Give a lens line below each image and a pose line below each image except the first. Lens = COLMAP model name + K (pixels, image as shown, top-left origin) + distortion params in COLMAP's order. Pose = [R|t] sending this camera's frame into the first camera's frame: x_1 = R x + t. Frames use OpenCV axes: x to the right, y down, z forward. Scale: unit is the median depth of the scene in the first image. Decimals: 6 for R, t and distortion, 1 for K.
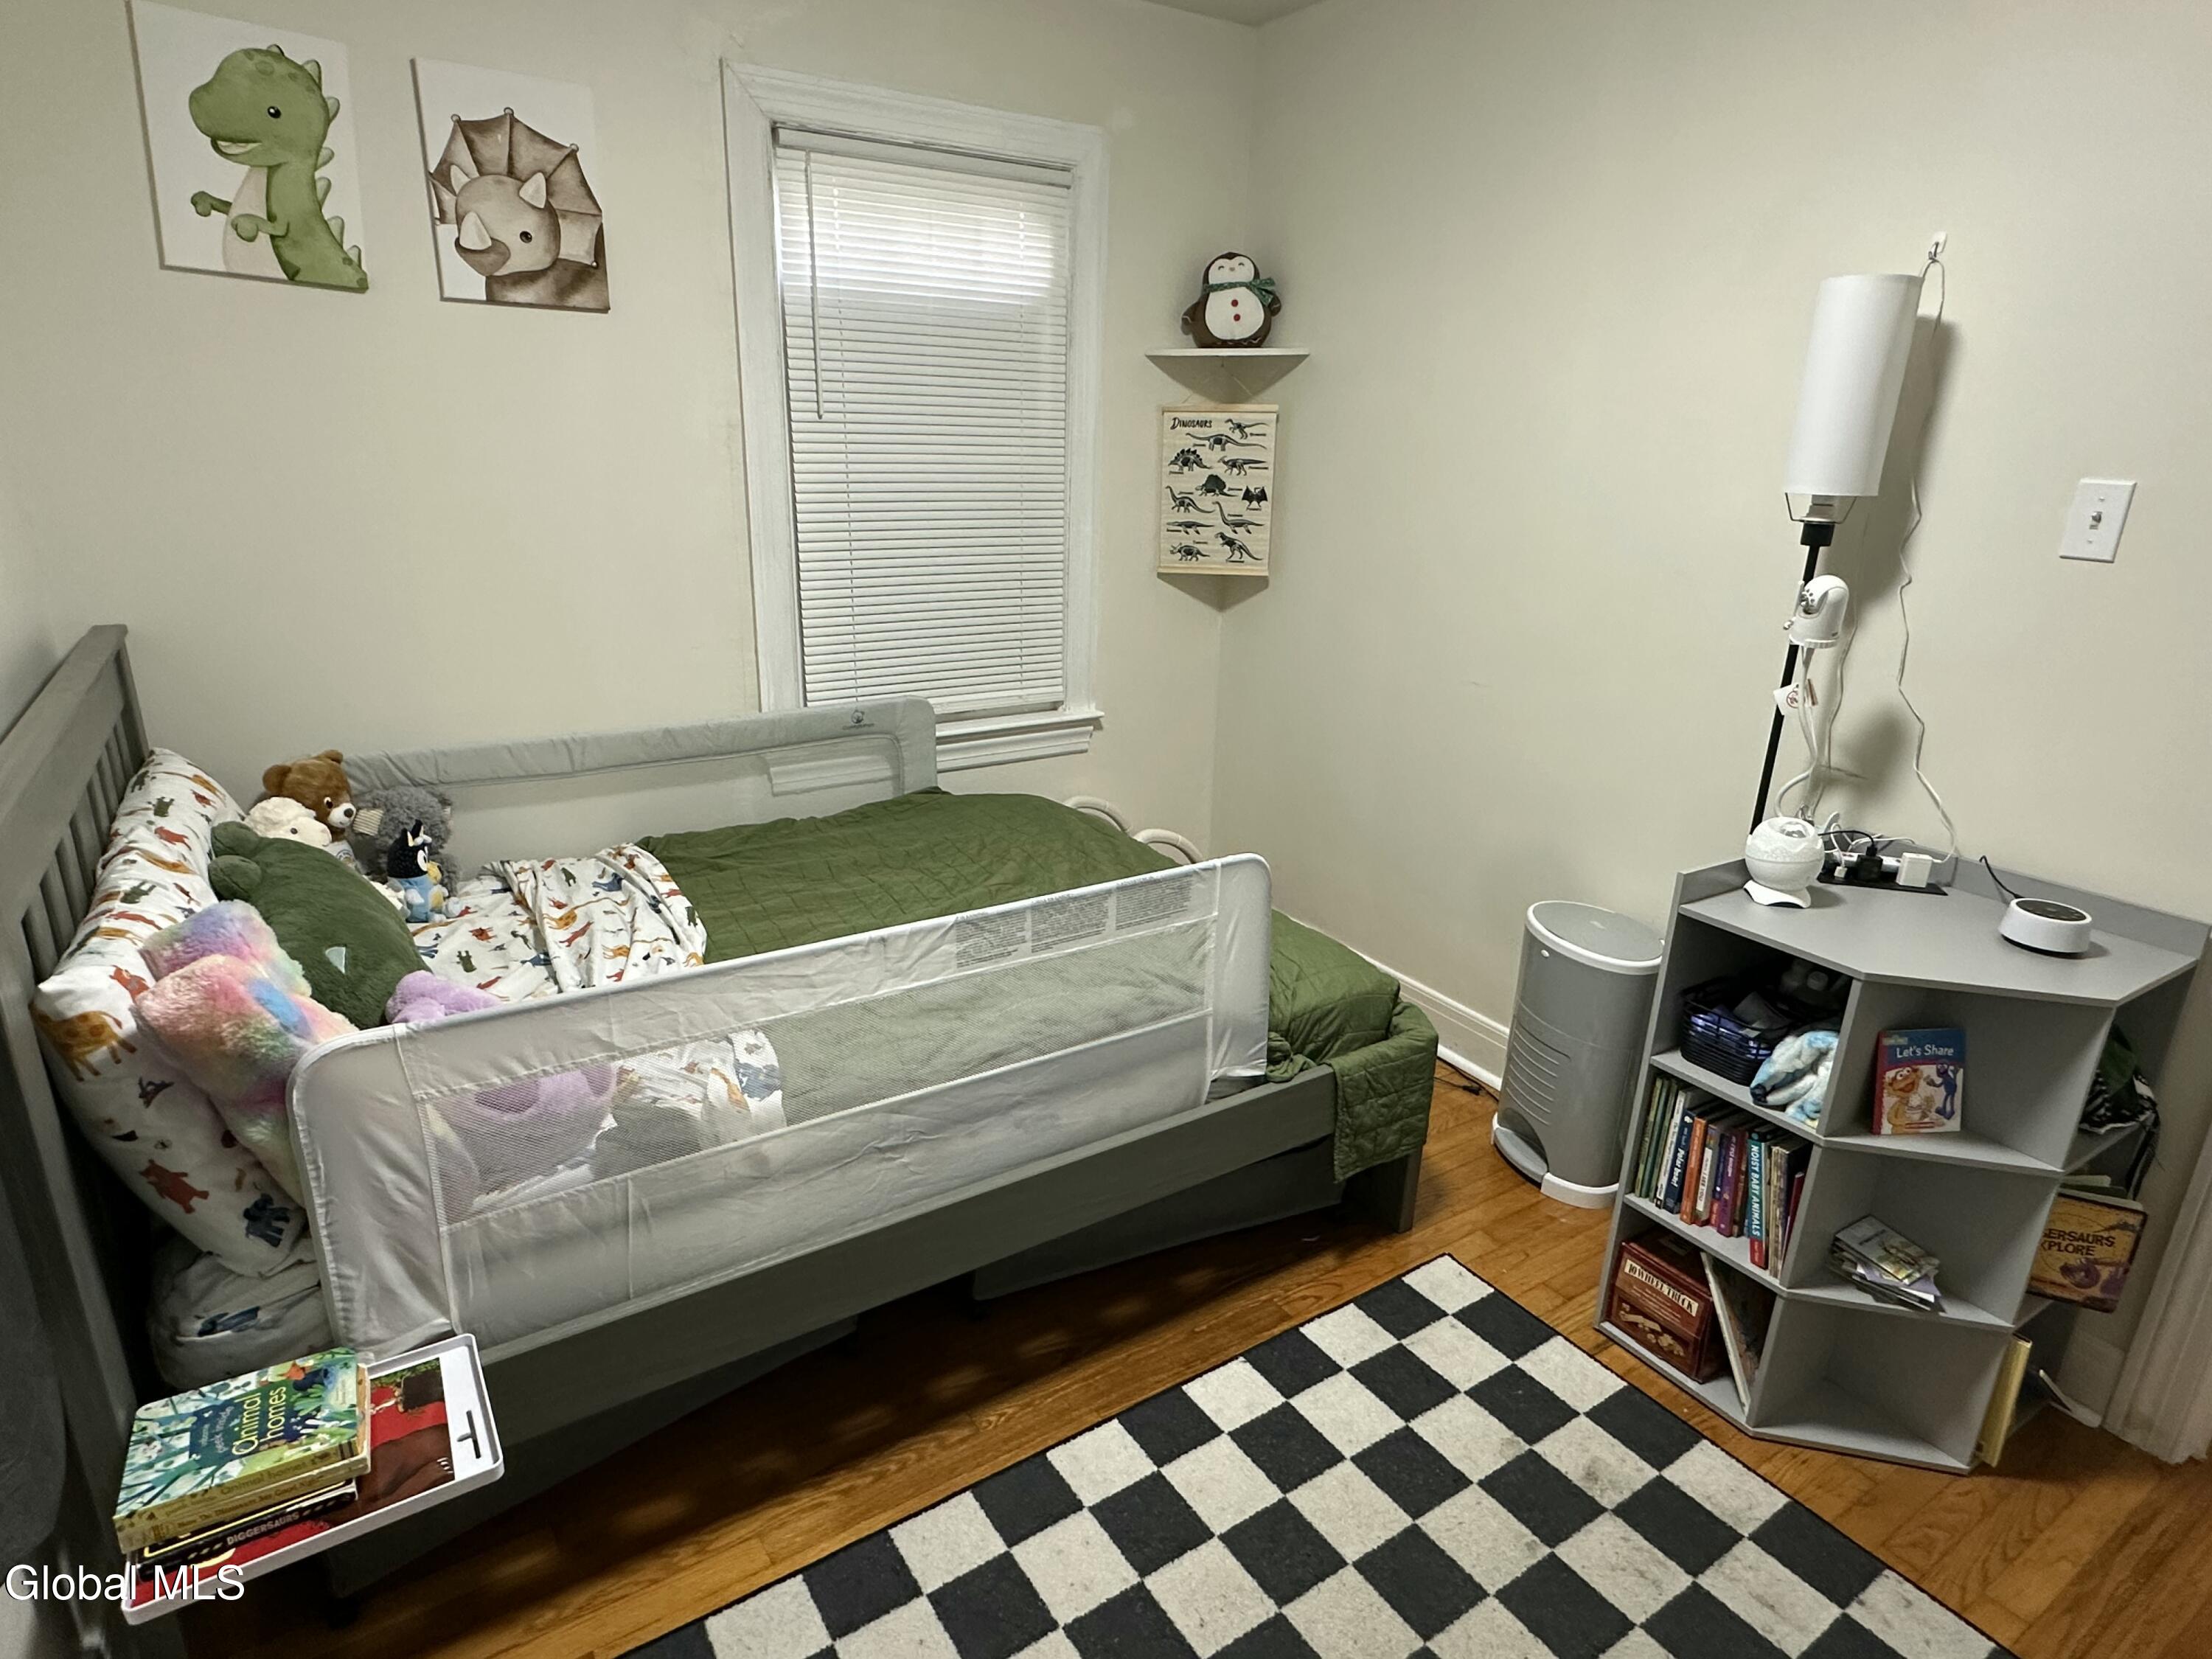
lens RADIAL K [[1233.2, 0, 1107.2], [0, 1233.2, 826.6], [0, 0, 1]] dist [-0.003118, -0.000517]
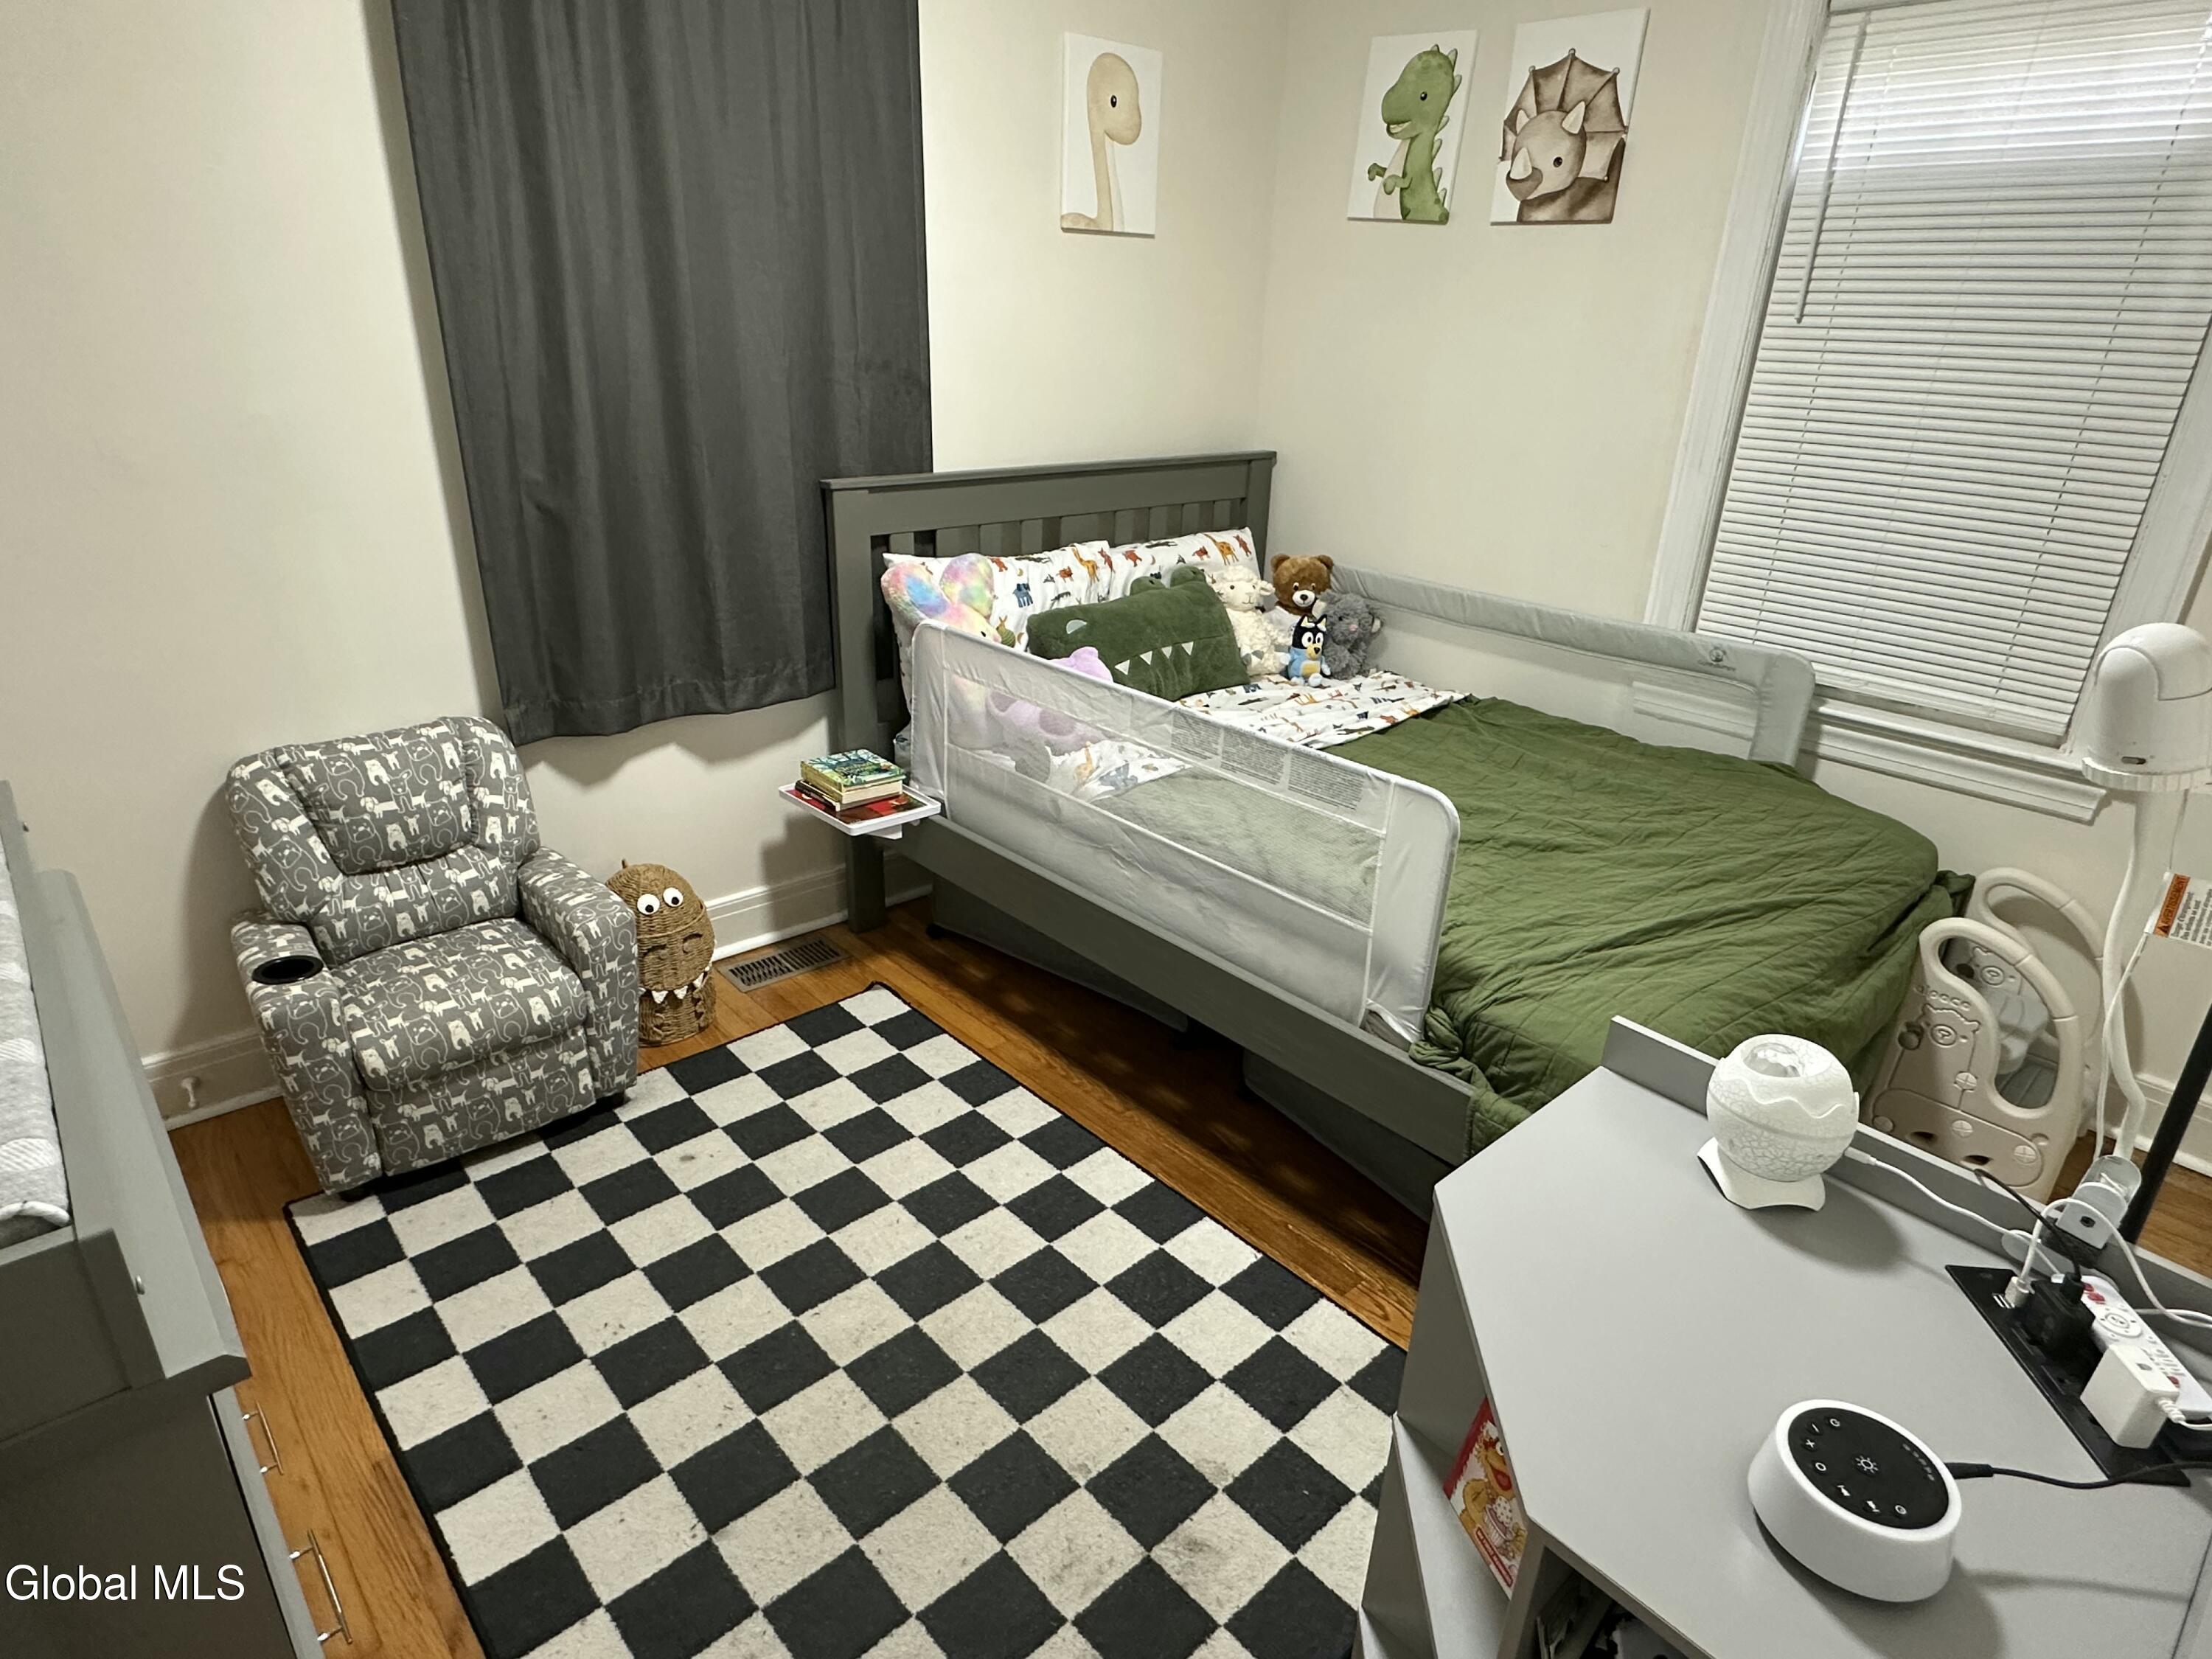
lens RADIAL K [[1233.2, 0, 1106.4], [0, 1233.2, 831.1], [0, 0, 1]] dist [-0.003118, -0.000517]
pose [[0.157670, 0.363690, -0.918079, 0.791917], [-0.330475, 0.895534, 0.298003, -0.121430], [0.930552, 0.256416, 0.261389, 0.475897]]
